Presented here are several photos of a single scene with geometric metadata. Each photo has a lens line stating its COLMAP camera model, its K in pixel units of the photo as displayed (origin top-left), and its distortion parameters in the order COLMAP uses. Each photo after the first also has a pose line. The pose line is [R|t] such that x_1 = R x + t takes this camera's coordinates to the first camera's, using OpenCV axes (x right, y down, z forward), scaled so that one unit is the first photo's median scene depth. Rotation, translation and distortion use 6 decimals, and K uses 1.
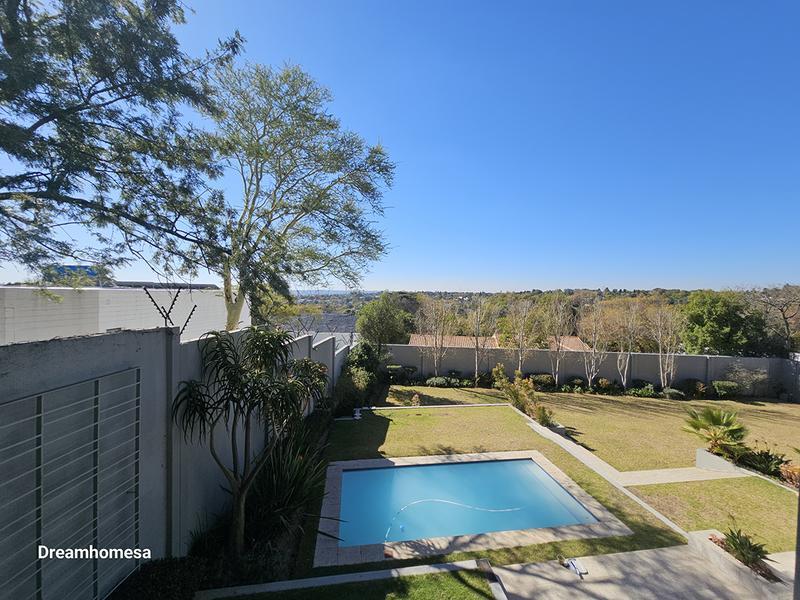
lens RADIAL K [[326.2, 0, 400.0], [0, 326.2, 300.0], [0, 0, 1]] dist [0.002066, 0.000138]
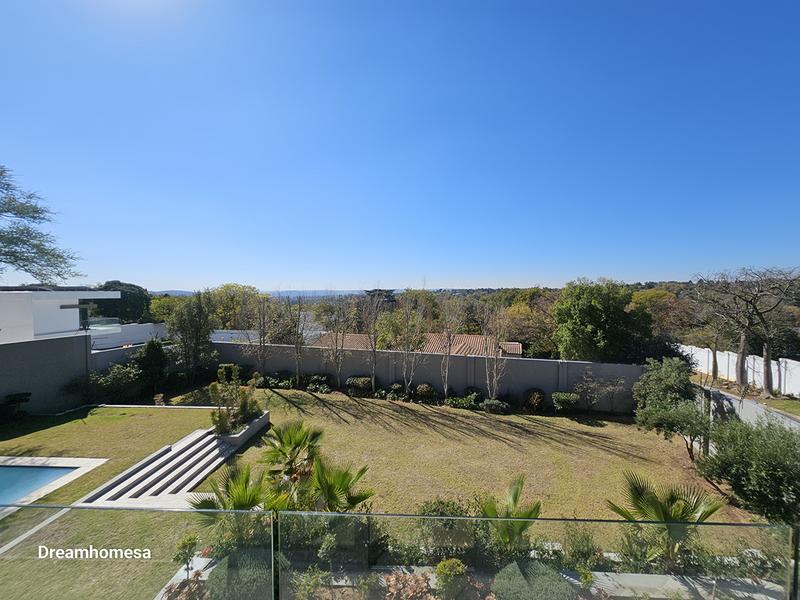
lens RADIAL K [[326.2, 0, 400.0], [0, 326.2, 300.0], [0, 0, 1]] dist [0.002066, 0.000138]
pose [[0.980597, -0.015437, -0.195426, 0.756071], [0.016434, 0.999859, 0.003486, 0.011861], [0.195345, -0.006630, 0.980712, 0.139664]]
